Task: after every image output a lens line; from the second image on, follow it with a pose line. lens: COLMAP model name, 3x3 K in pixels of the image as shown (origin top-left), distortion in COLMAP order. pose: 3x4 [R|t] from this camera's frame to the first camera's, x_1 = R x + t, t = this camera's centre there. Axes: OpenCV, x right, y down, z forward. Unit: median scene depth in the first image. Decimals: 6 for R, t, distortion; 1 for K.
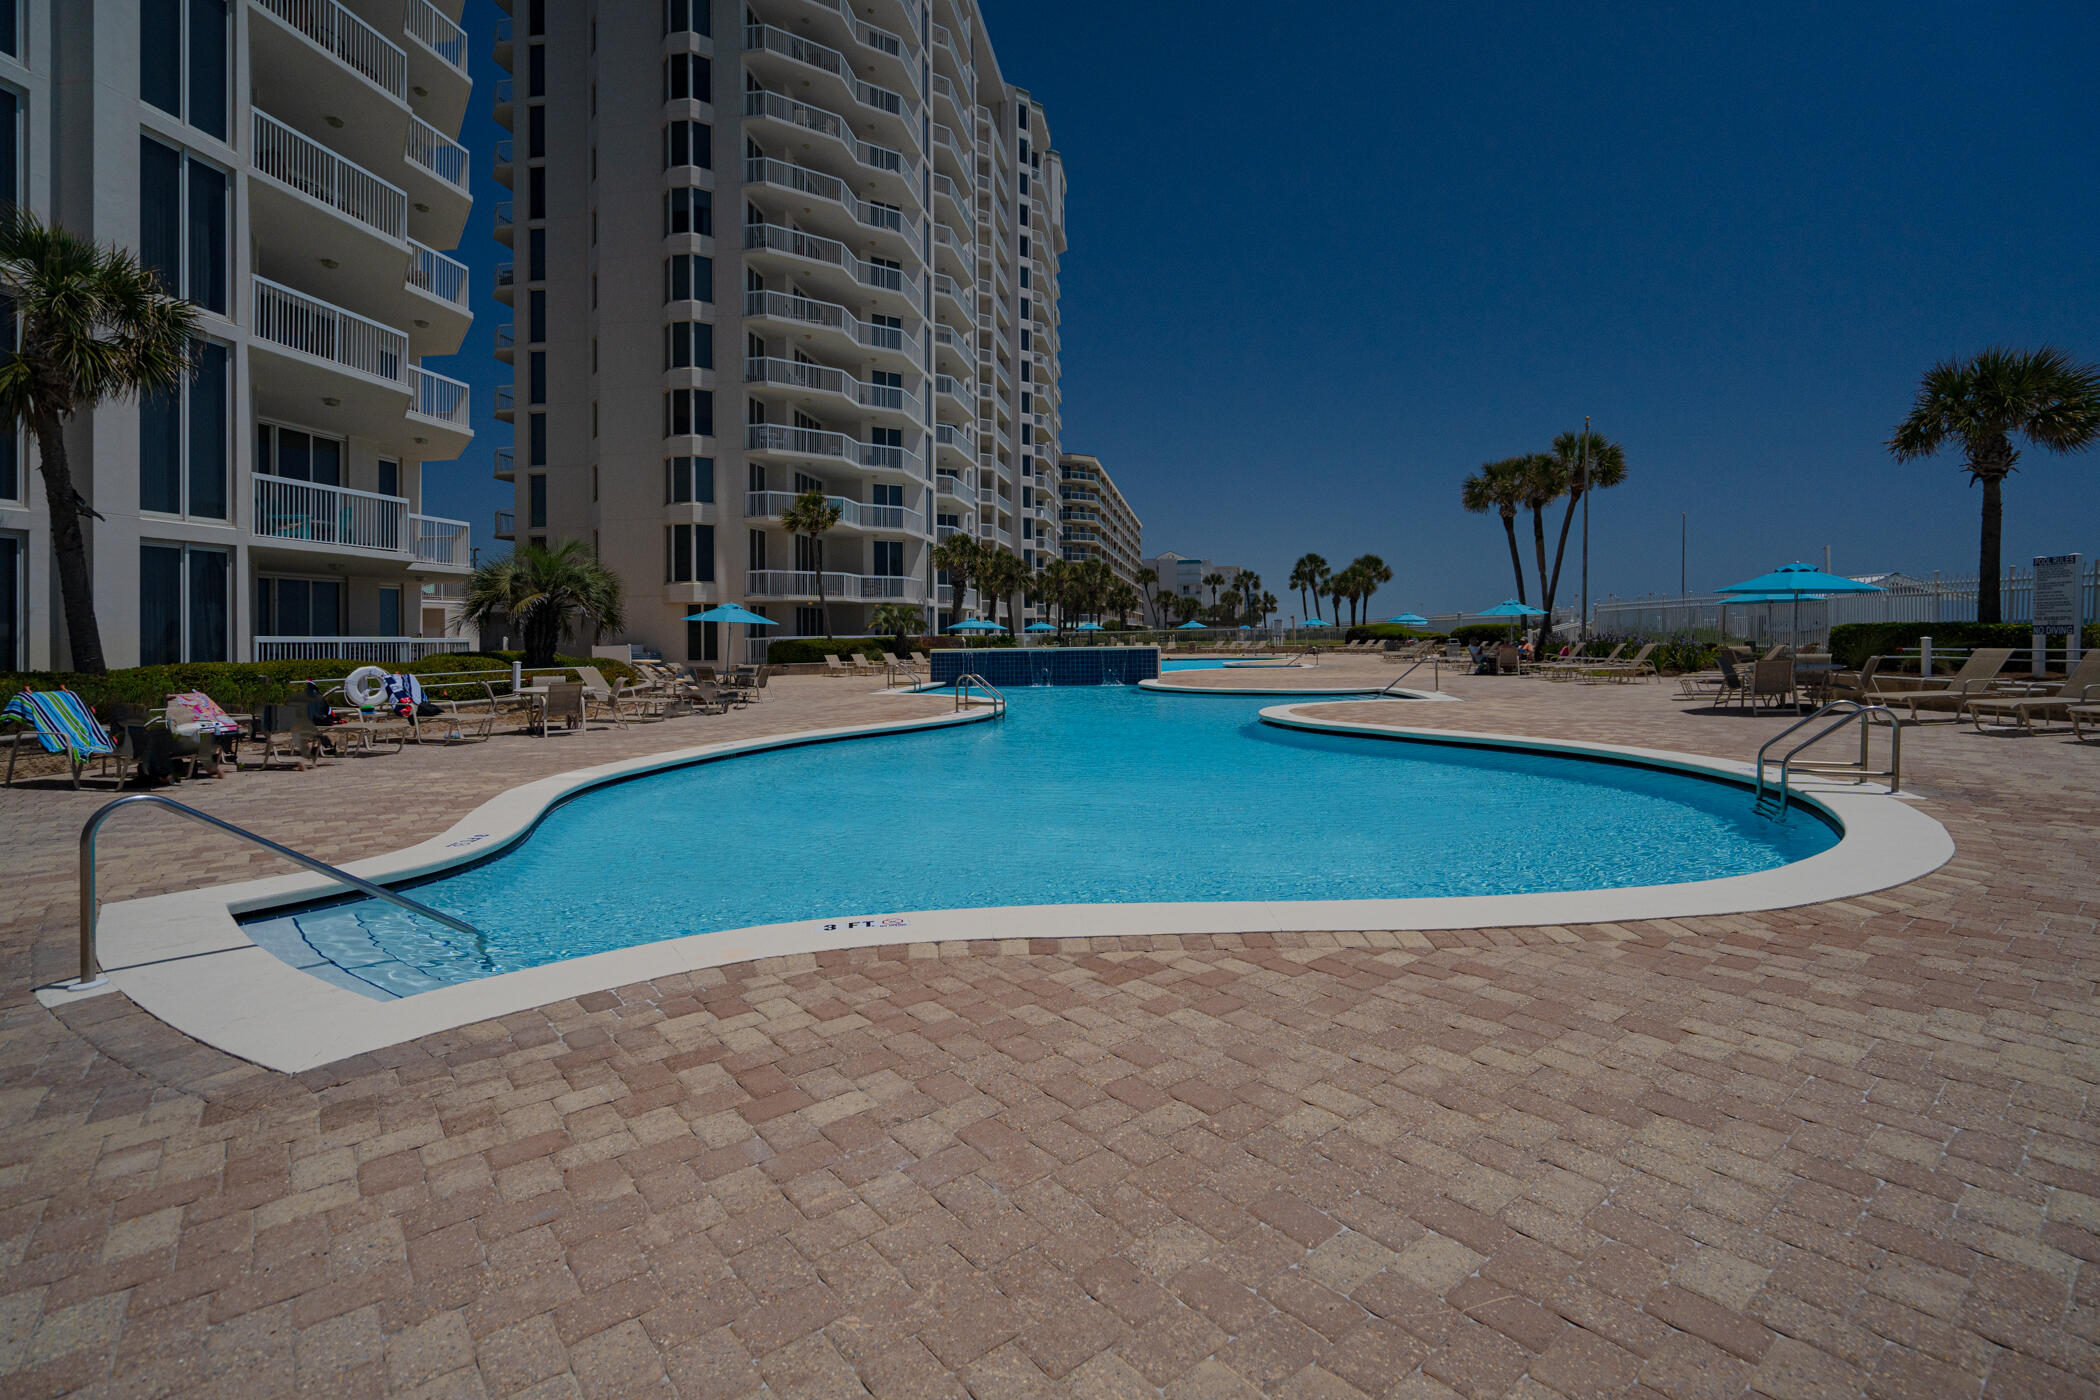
lens RADIAL K [[1089.8, 0, 1056.2], [0, 1089.8, 637.9], [0, 0, 1]] dist [-0.004100, 0.000110]
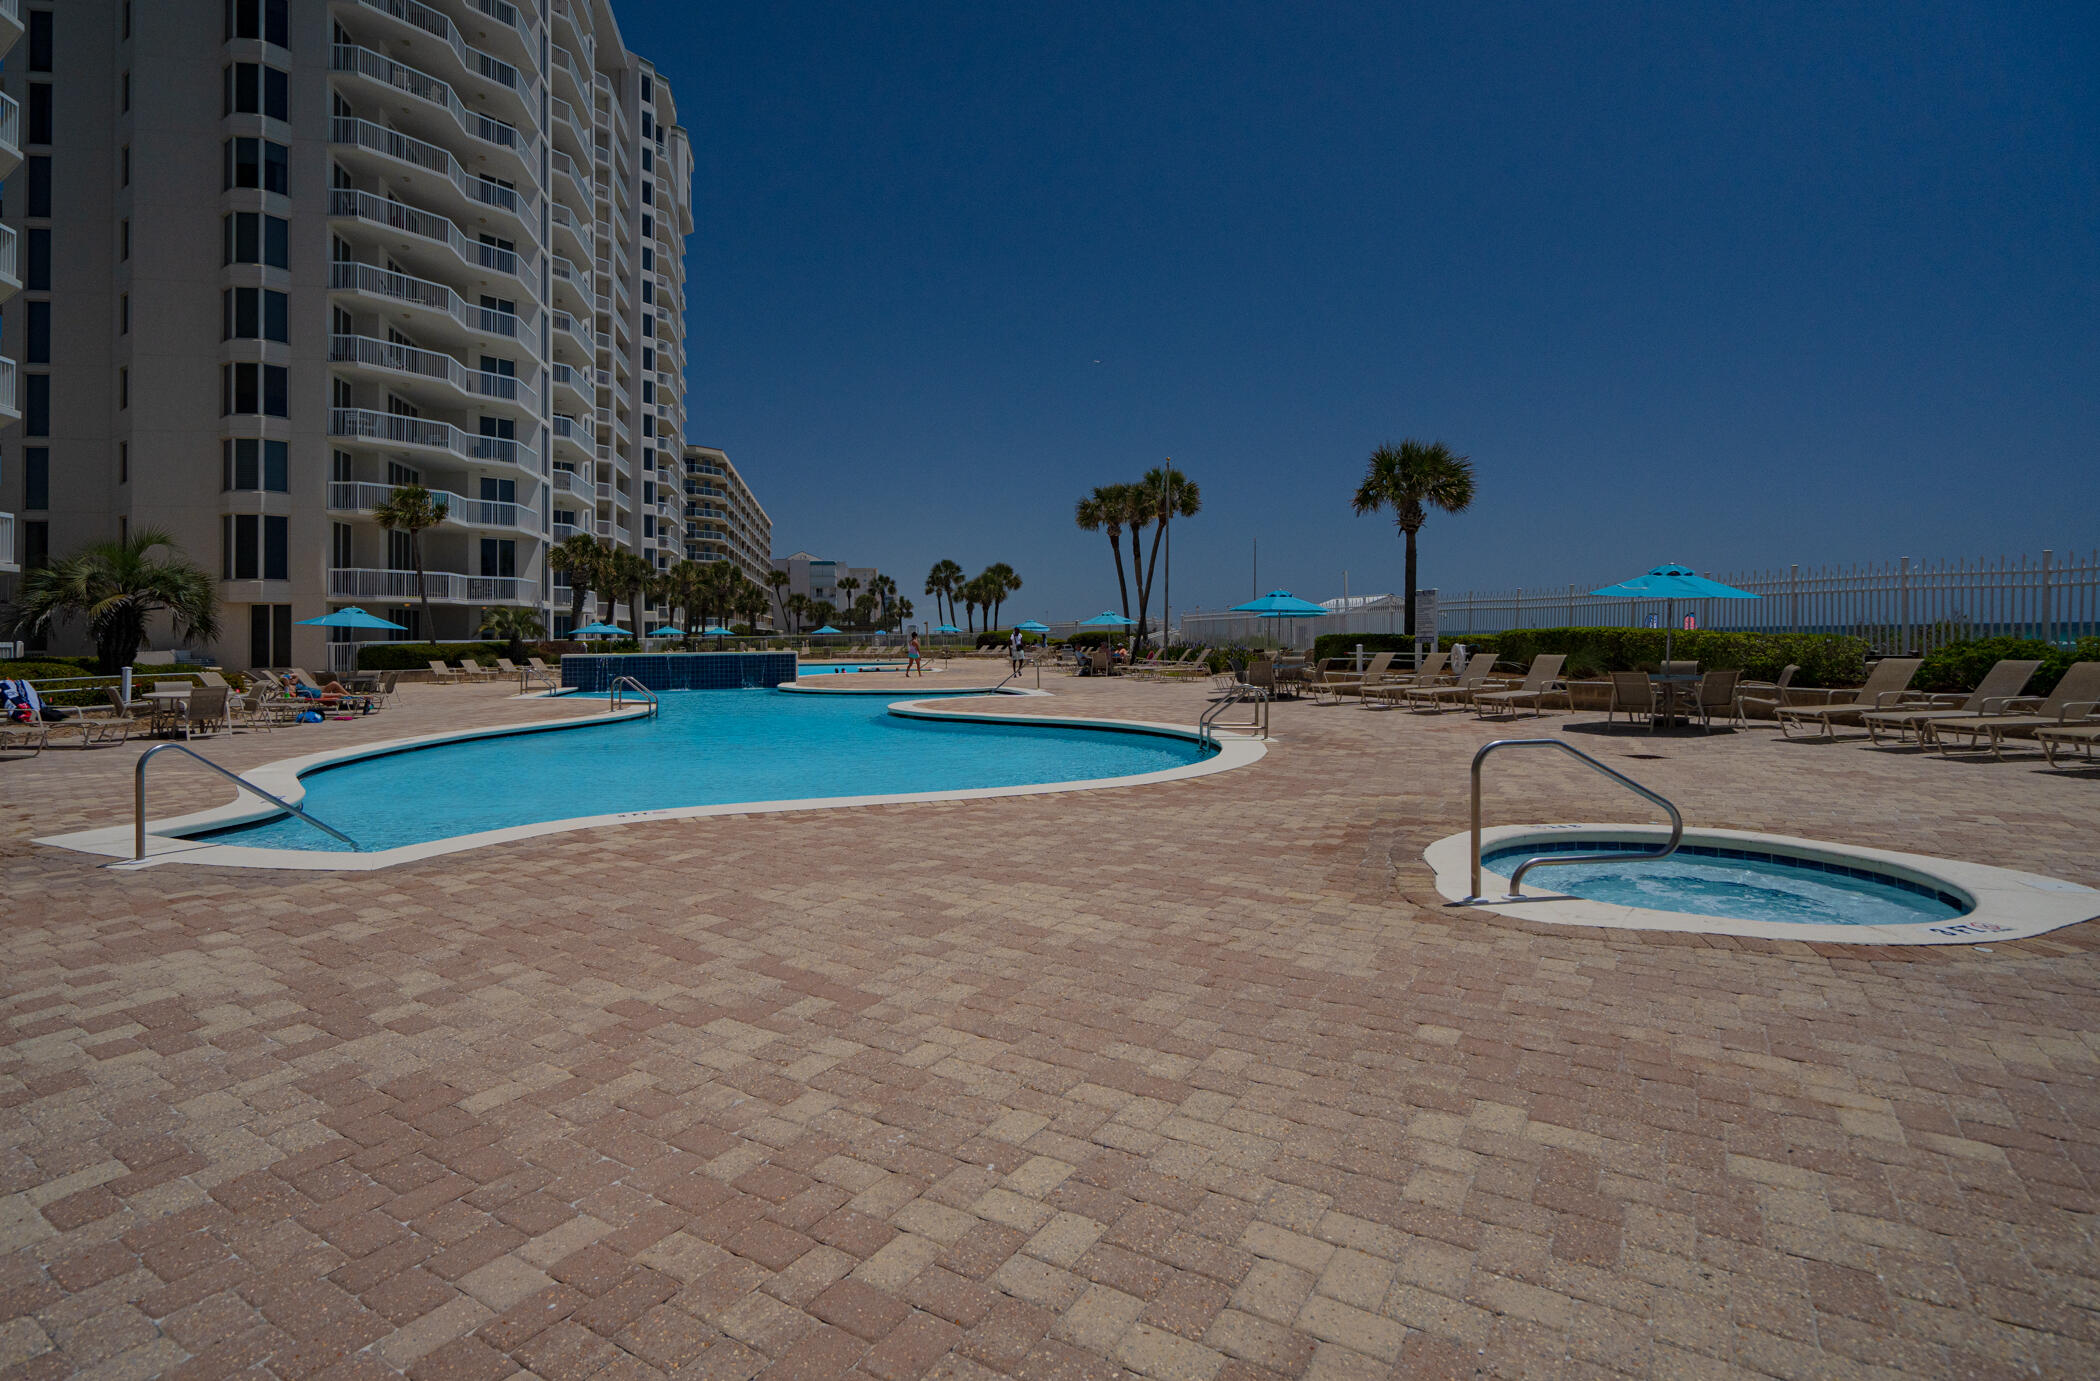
lens RADIAL K [[1172.6, 0, 1073.9], [0, 1172.6, 624.8], [0, 0, 1]] dist [-0.000671, 0.026681]
pose [[0.944826, 0.007201, 0.327492, -0.016468], [-0.002130, 0.999872, -0.015839, -0.000463], [-0.327565, 0.014267, 0.944721, -0.109489]]
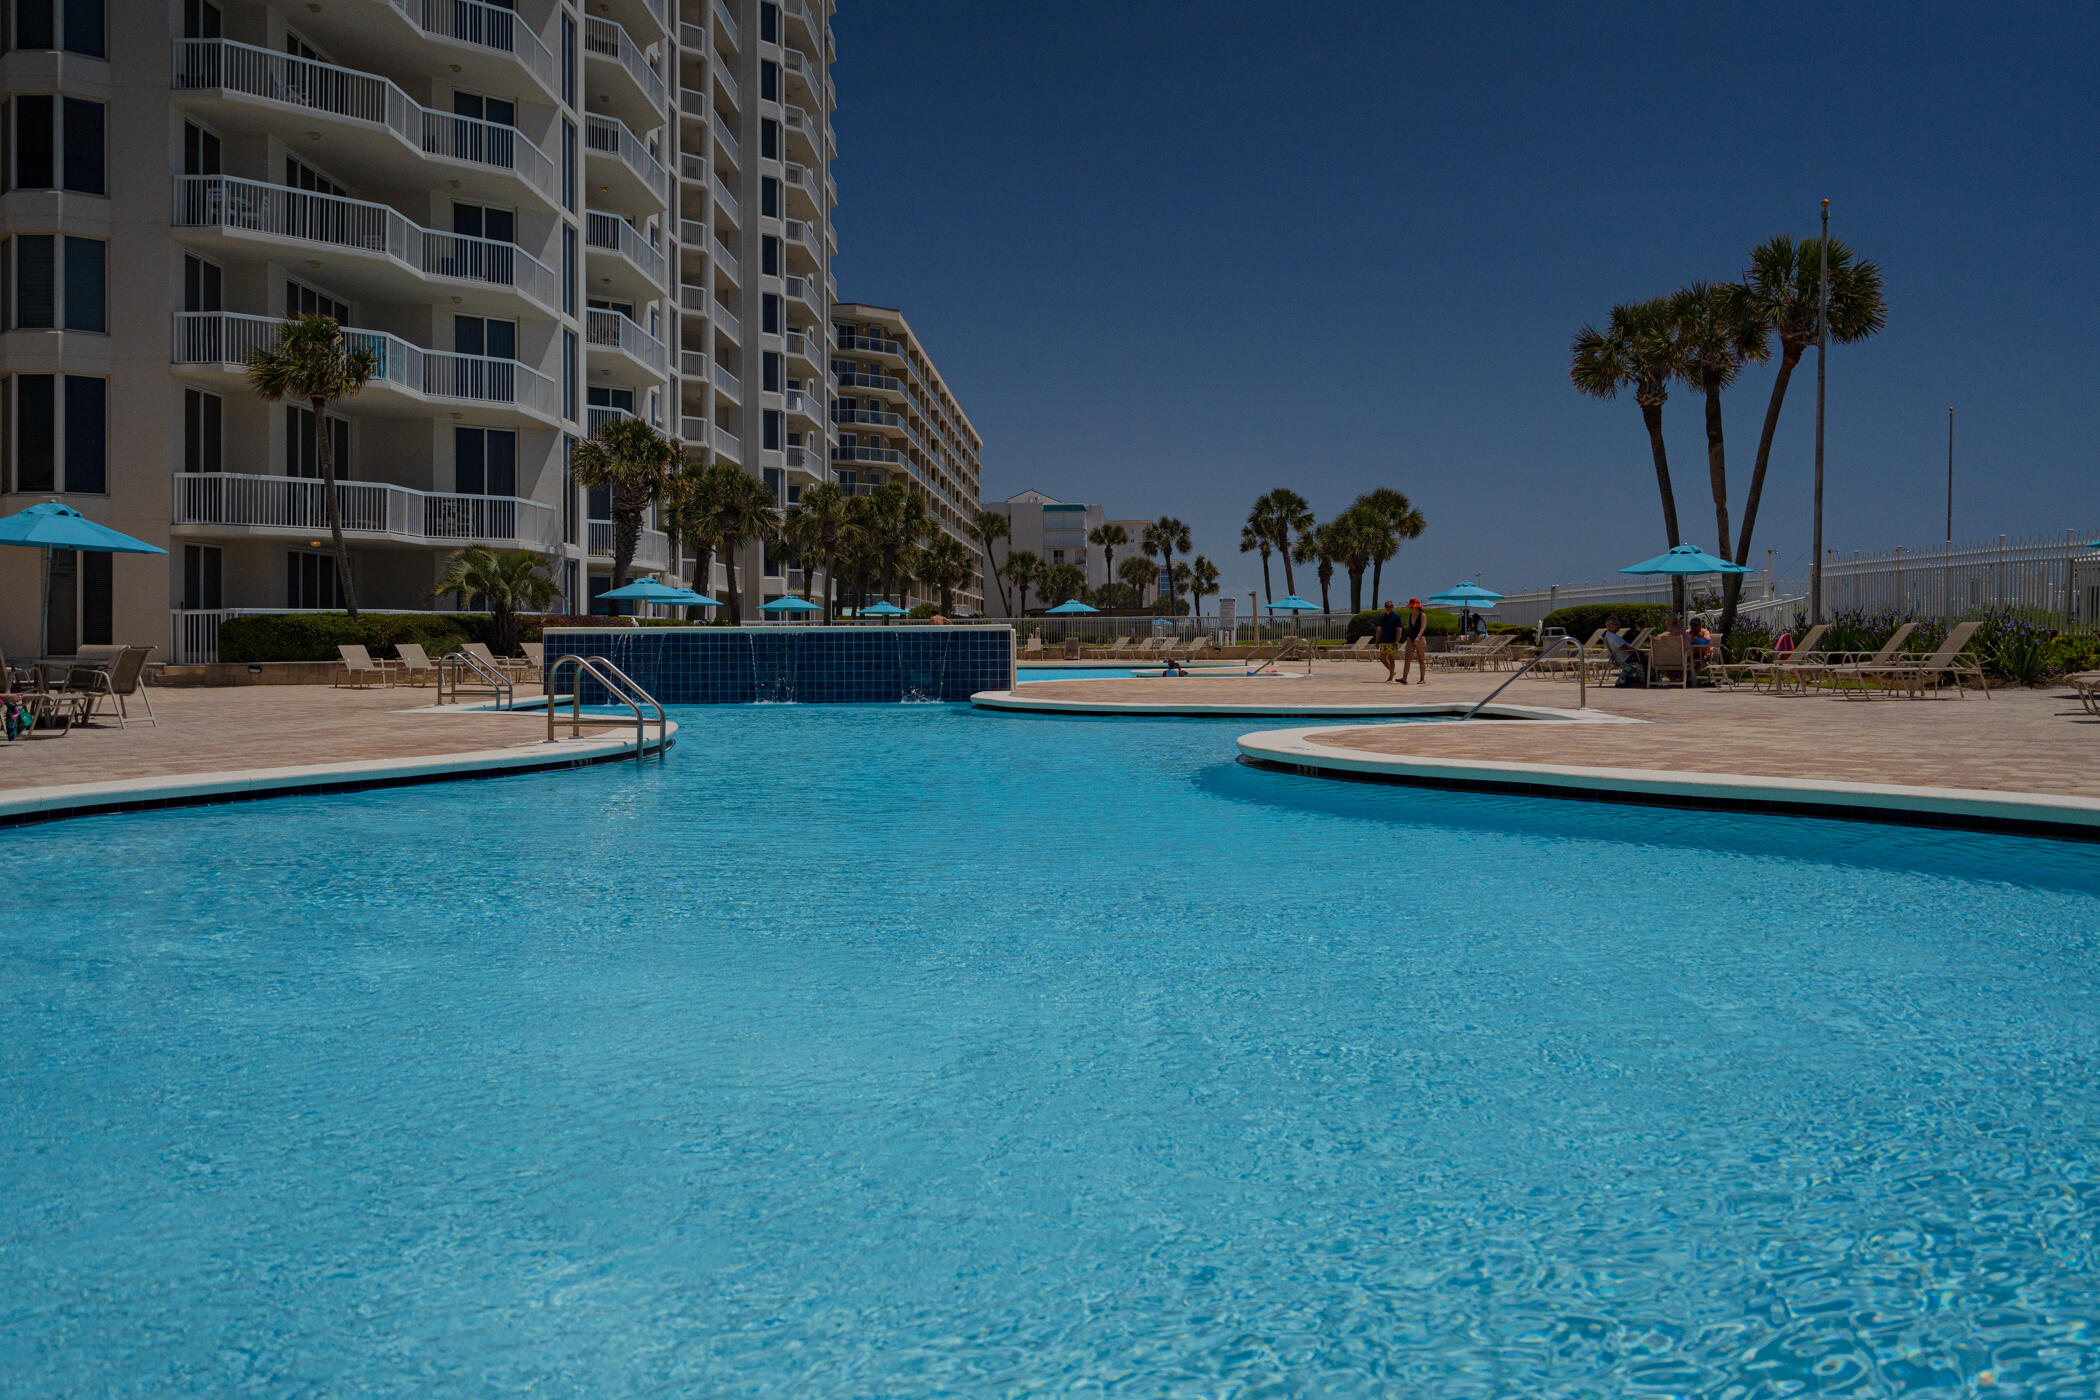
lens RADIAL K [[1846.9, 0, 1062.6], [0, 1846.9, 665.6], [0, 0, 1]] dist [0.000258, 0.020323]
pose [[0.992468, 0.007354, 0.122279, 0.009053], [-0.008433, 0.999930, 0.008306, 0.012370], [-0.122210, -0.009275, 0.992461, 0.104943]]
